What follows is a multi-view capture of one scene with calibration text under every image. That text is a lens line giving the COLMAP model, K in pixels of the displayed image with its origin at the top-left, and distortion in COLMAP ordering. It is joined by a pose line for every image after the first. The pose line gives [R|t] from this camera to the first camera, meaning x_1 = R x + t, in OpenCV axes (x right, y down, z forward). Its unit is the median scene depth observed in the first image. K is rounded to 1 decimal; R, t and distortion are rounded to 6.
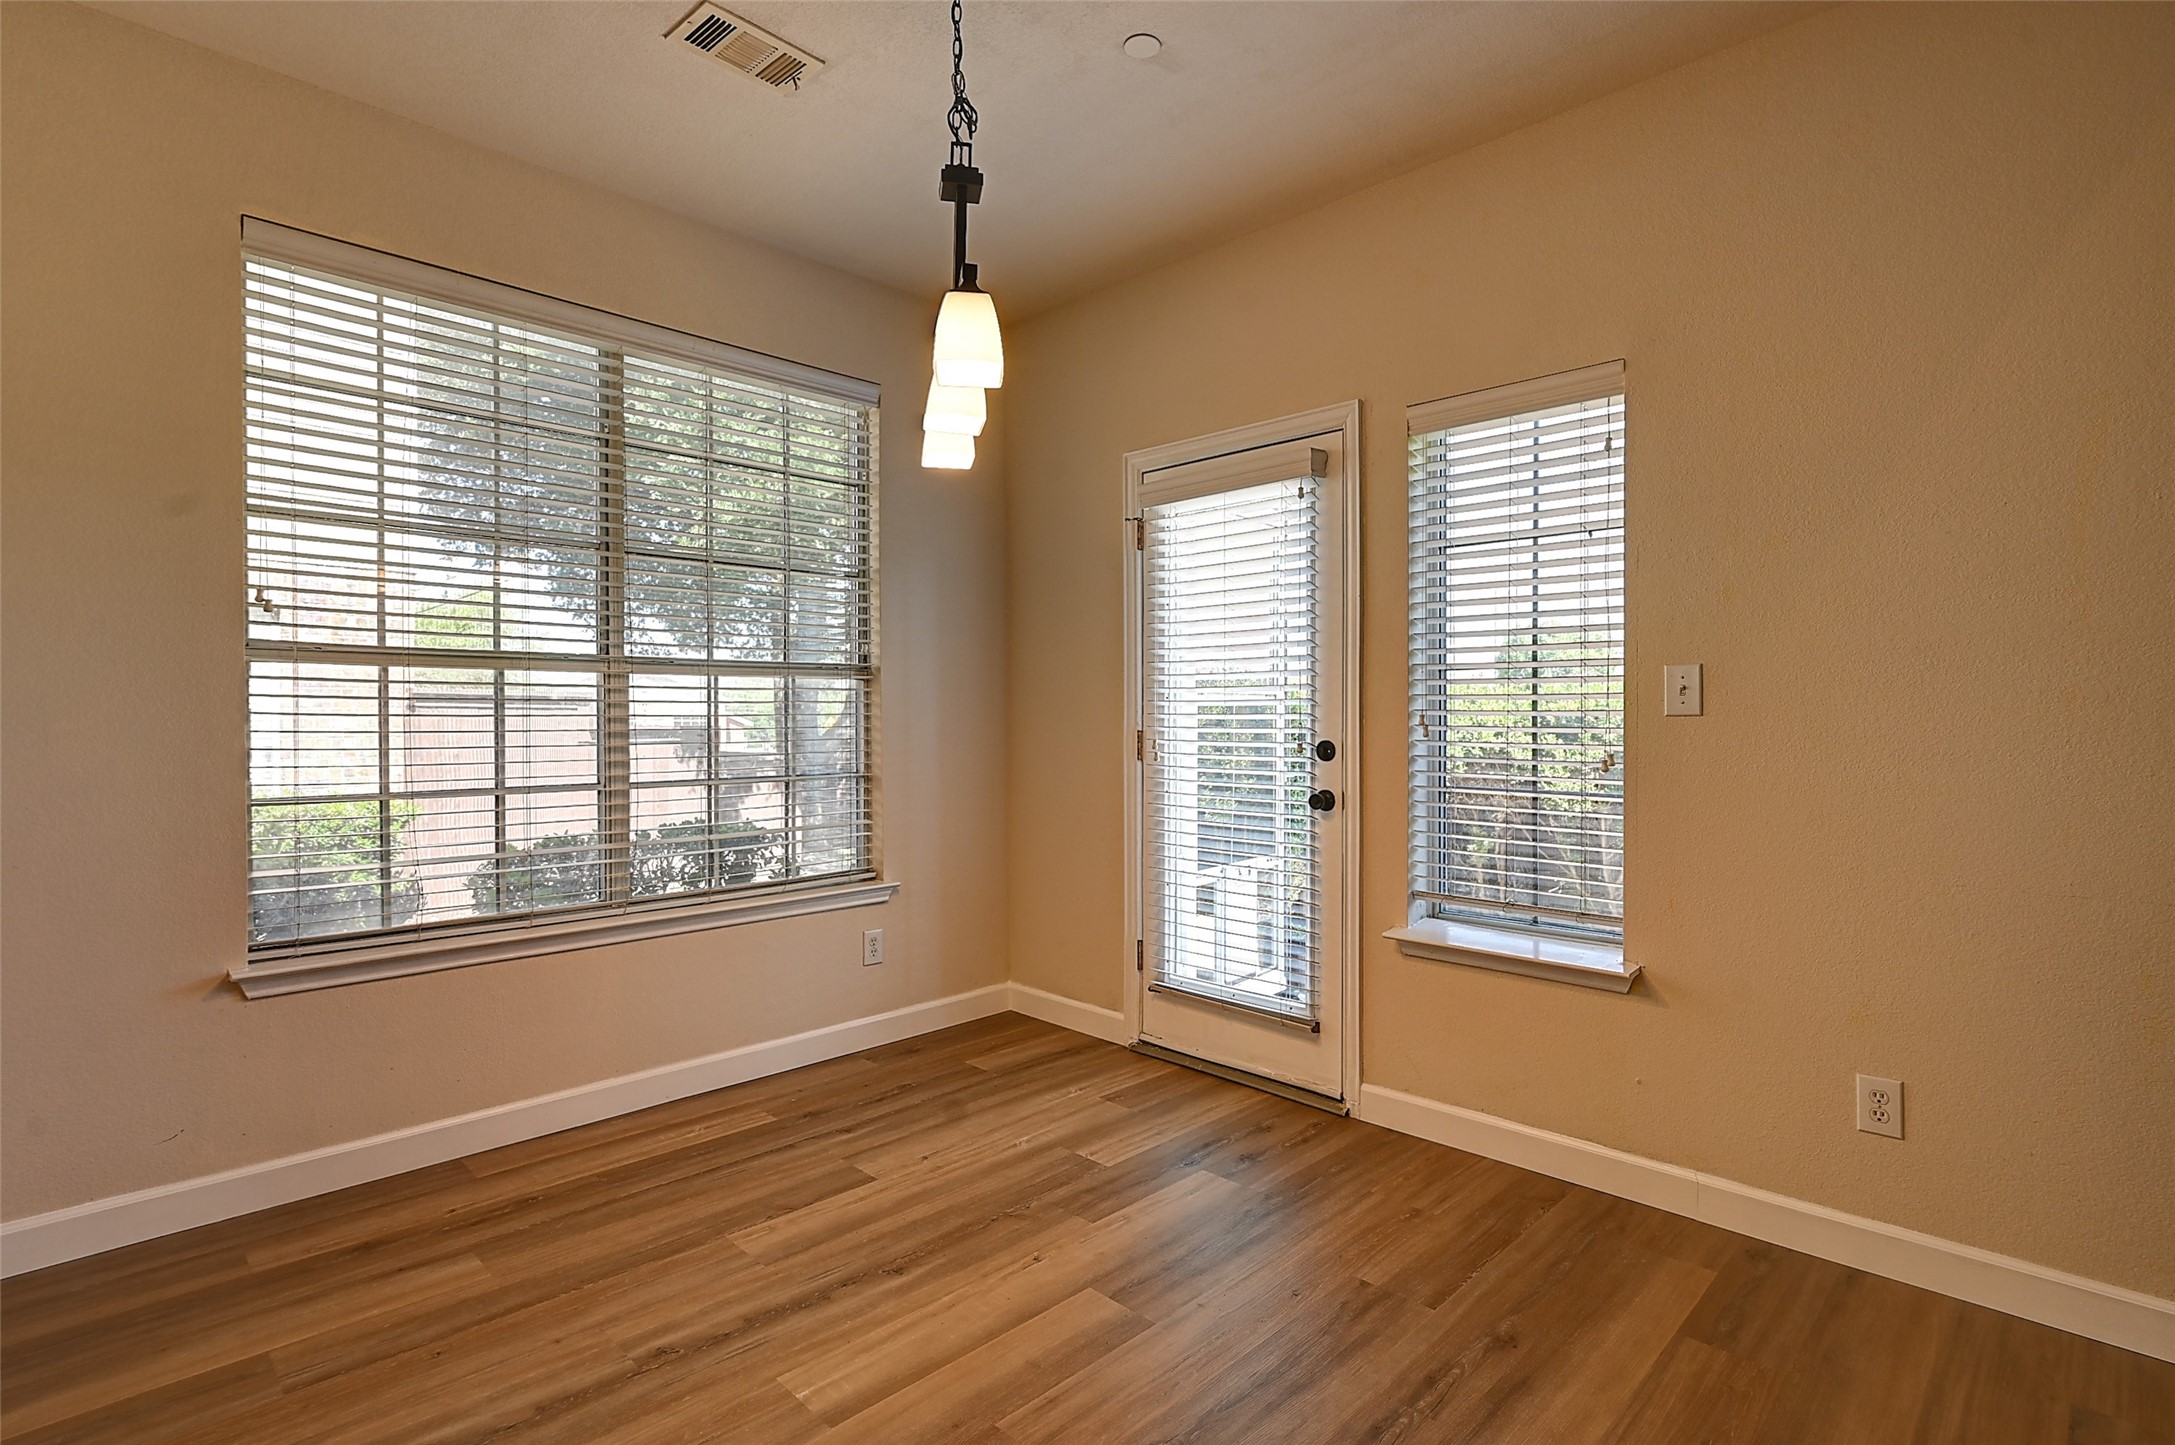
lens RADIAL K [[1040.0, 0, 1091.2], [0, 1040.0, 742.2], [0, 0, 1]] dist [-0.000811, 0.000784]
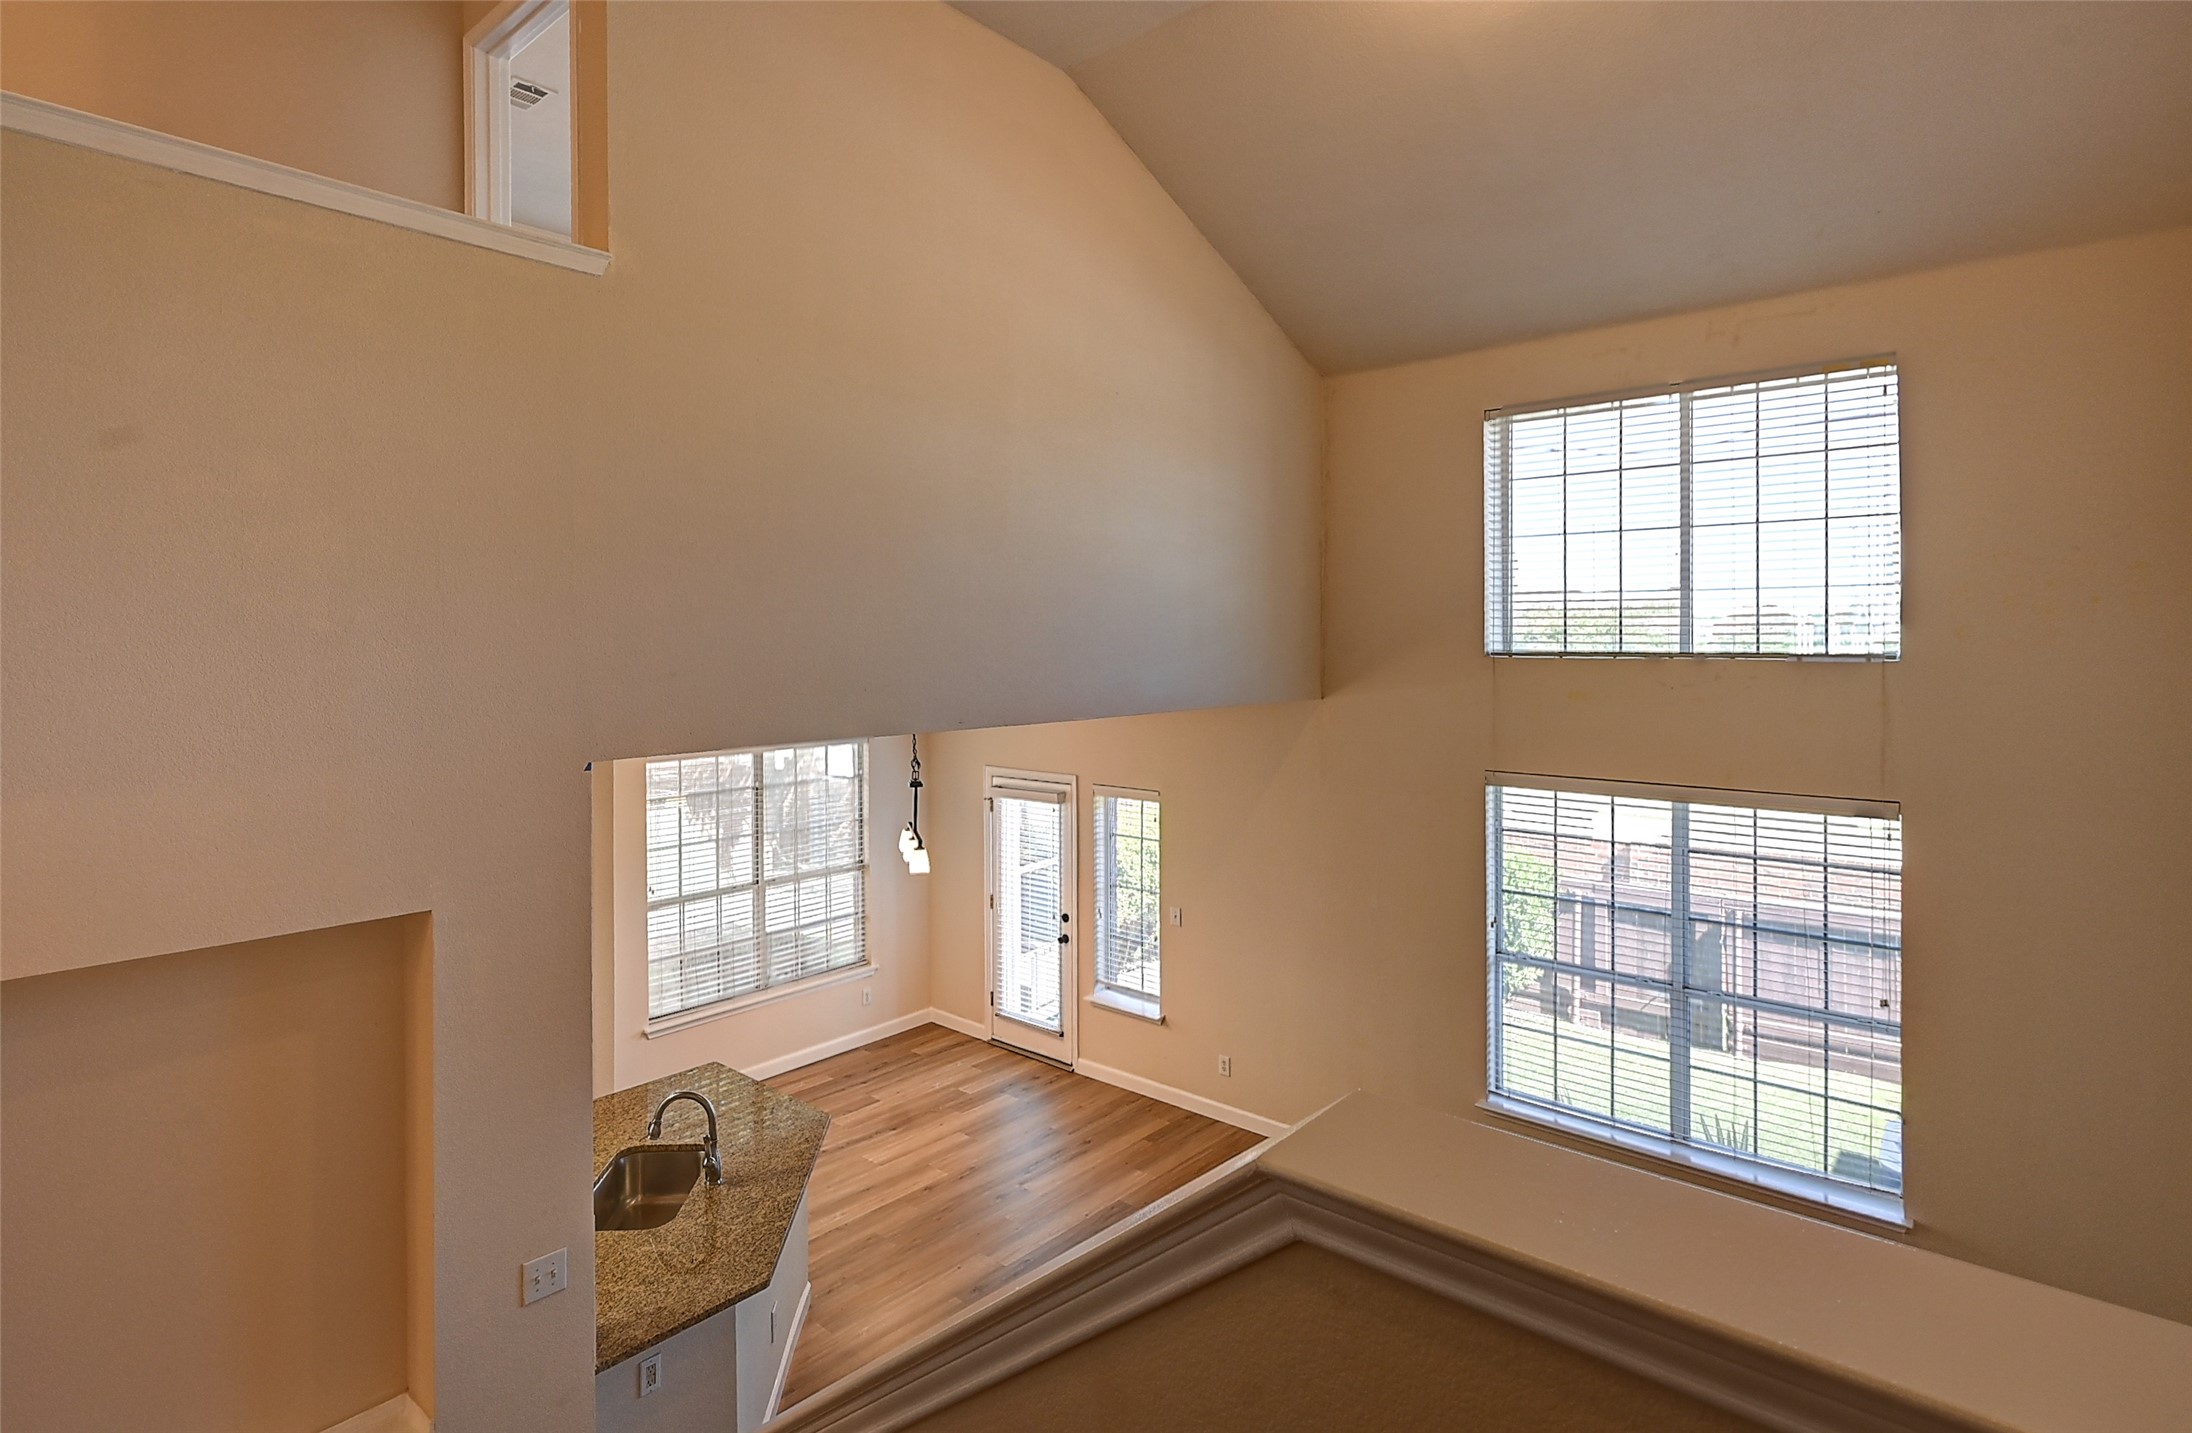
lens RADIAL K [[1088.2, 0, 1080.1], [0, 1088.2, 676.1], [0, 0, 1]] dist [-0.006085, -0.000373]
pose [[0.998158, -0.003109, 0.060588, 0.109185], [0.003084, 0.999995, 0.000521, -0.534448], [-0.060589, -0.000333, 0.998163, -1.452763]]
